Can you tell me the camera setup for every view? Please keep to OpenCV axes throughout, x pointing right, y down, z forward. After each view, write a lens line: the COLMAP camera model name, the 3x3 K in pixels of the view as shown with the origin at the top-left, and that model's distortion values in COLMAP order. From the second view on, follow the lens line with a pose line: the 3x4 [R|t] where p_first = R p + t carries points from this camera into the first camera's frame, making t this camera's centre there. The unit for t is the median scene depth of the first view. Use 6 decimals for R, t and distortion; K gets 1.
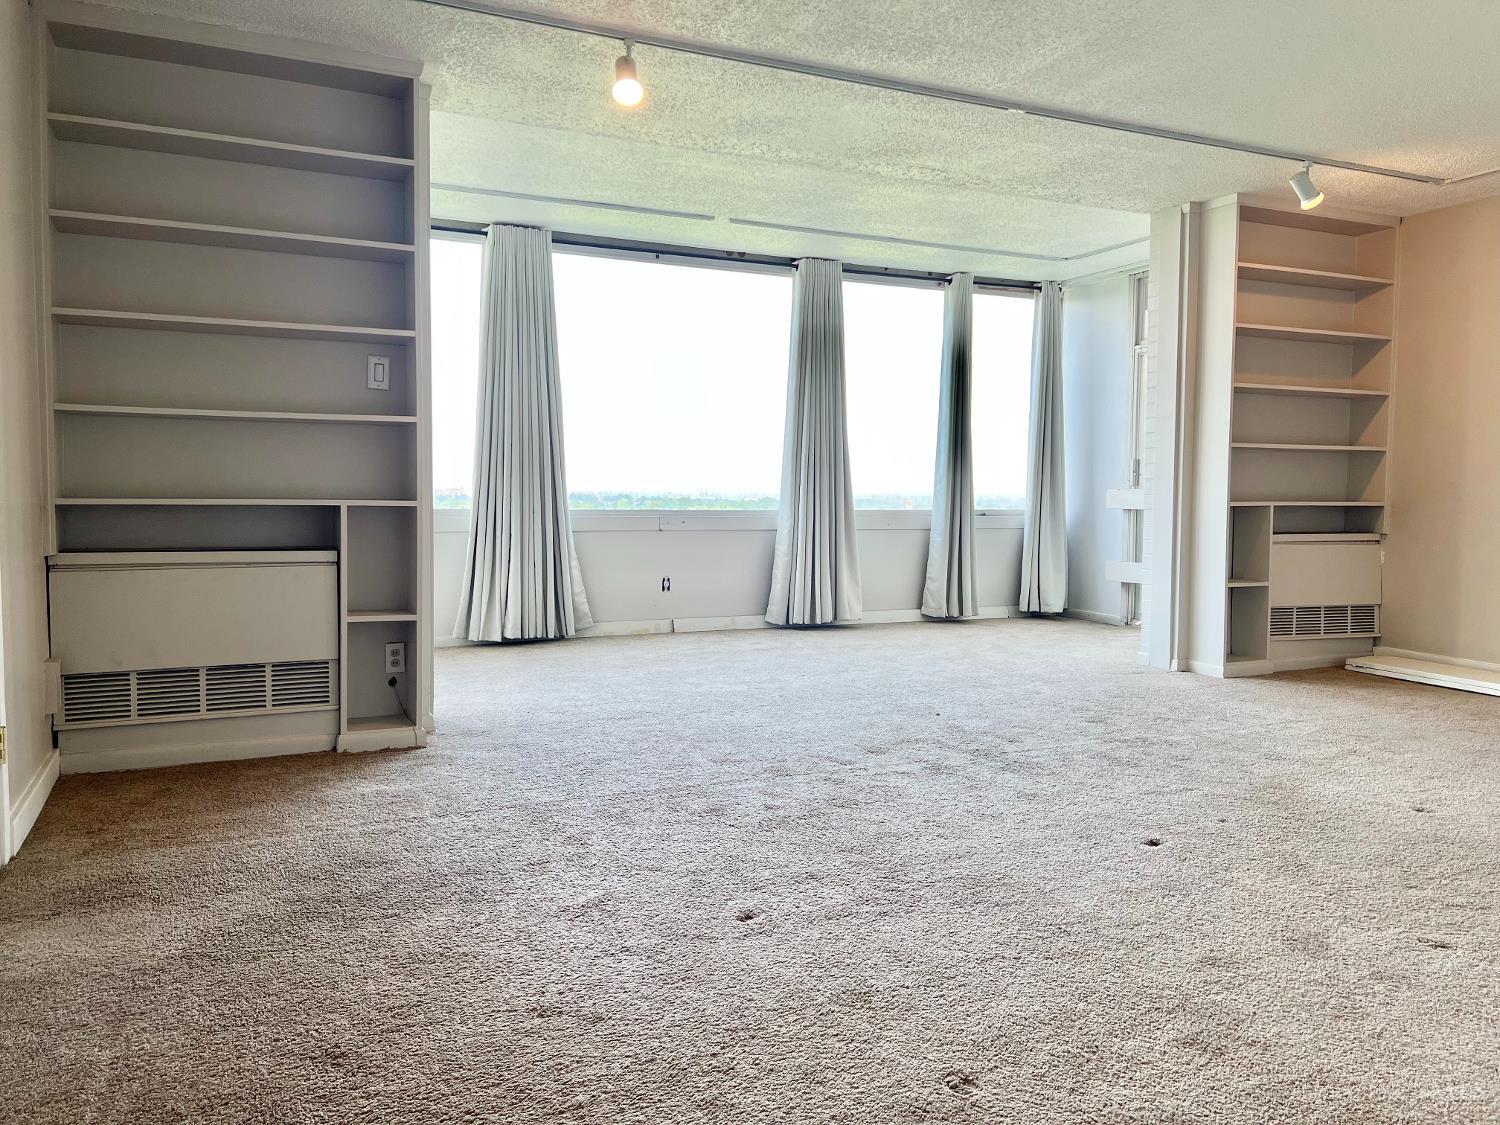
lens RADIAL K [[1149.9, 0, 750.0], [0, 1149.9, 562.5], [0, 0, 1]] dist [0.177798, -0.369350]
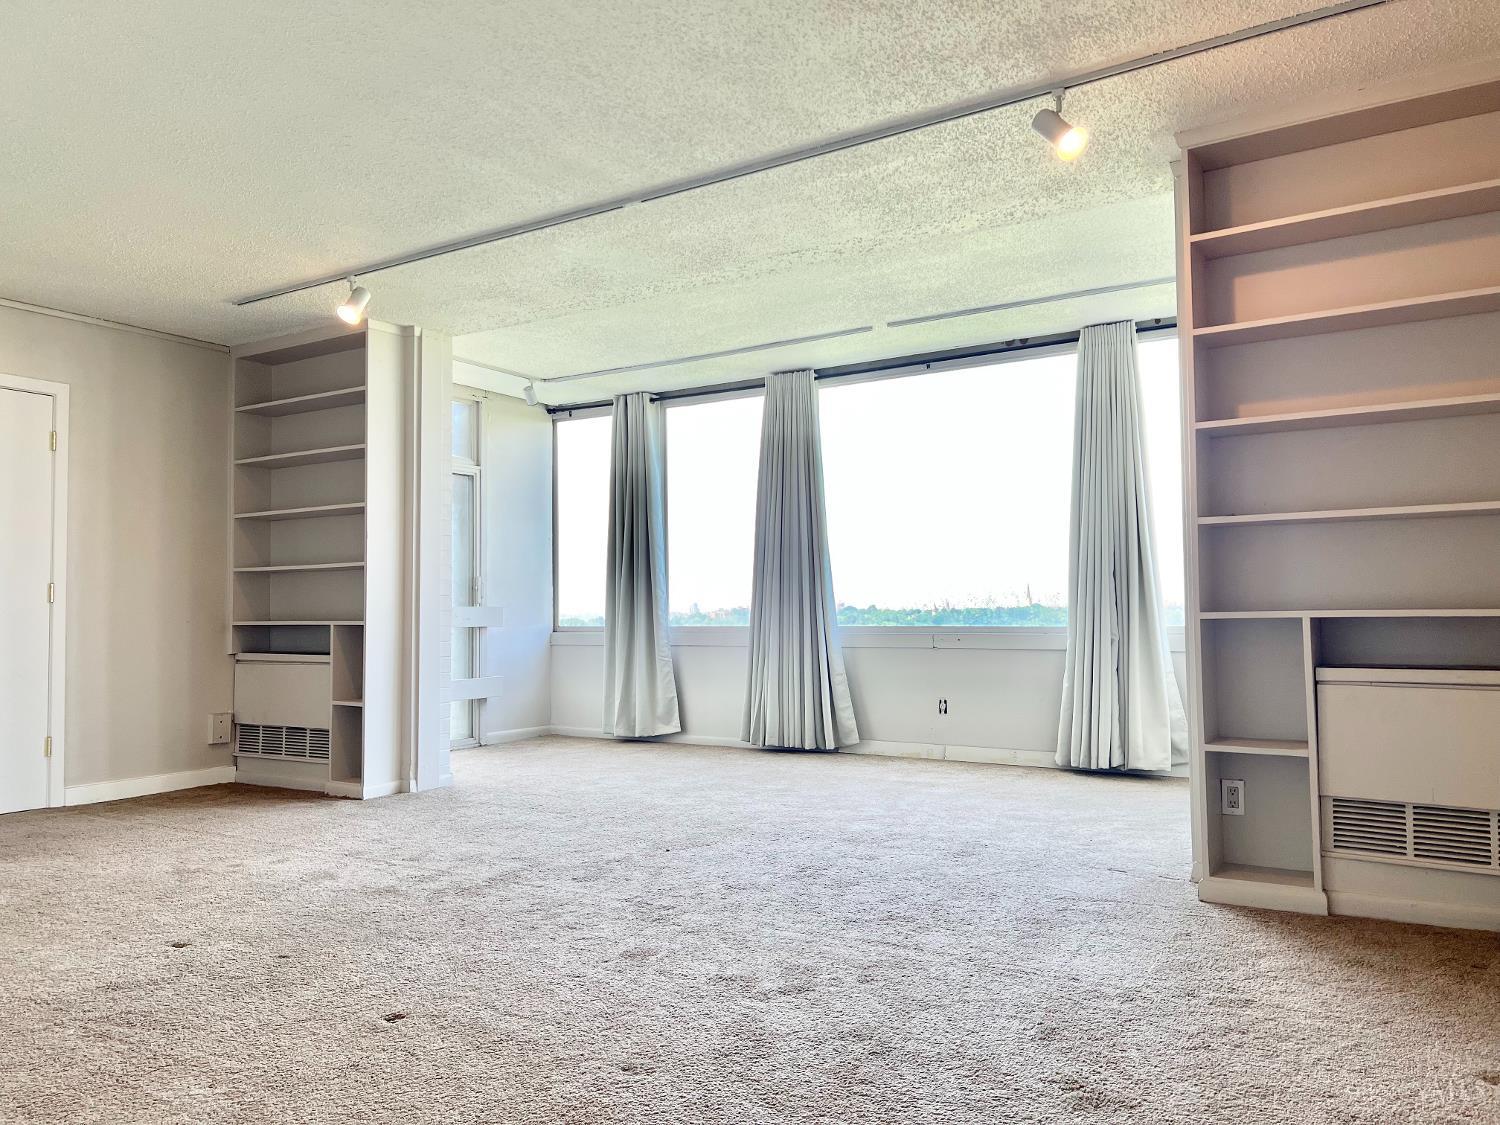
lens RADIAL K [[1149.9, 0, 750.0], [0, 1149.9, 562.5], [0, 0, 1]] dist [0.177798, -0.369350]
pose [[0.511182, -0.050517, -0.857987, 0.732821], [-0.038326, 0.995938, -0.081474, -0.016335], [0.858618, 0.074531, 0.507169, 0.429084]]
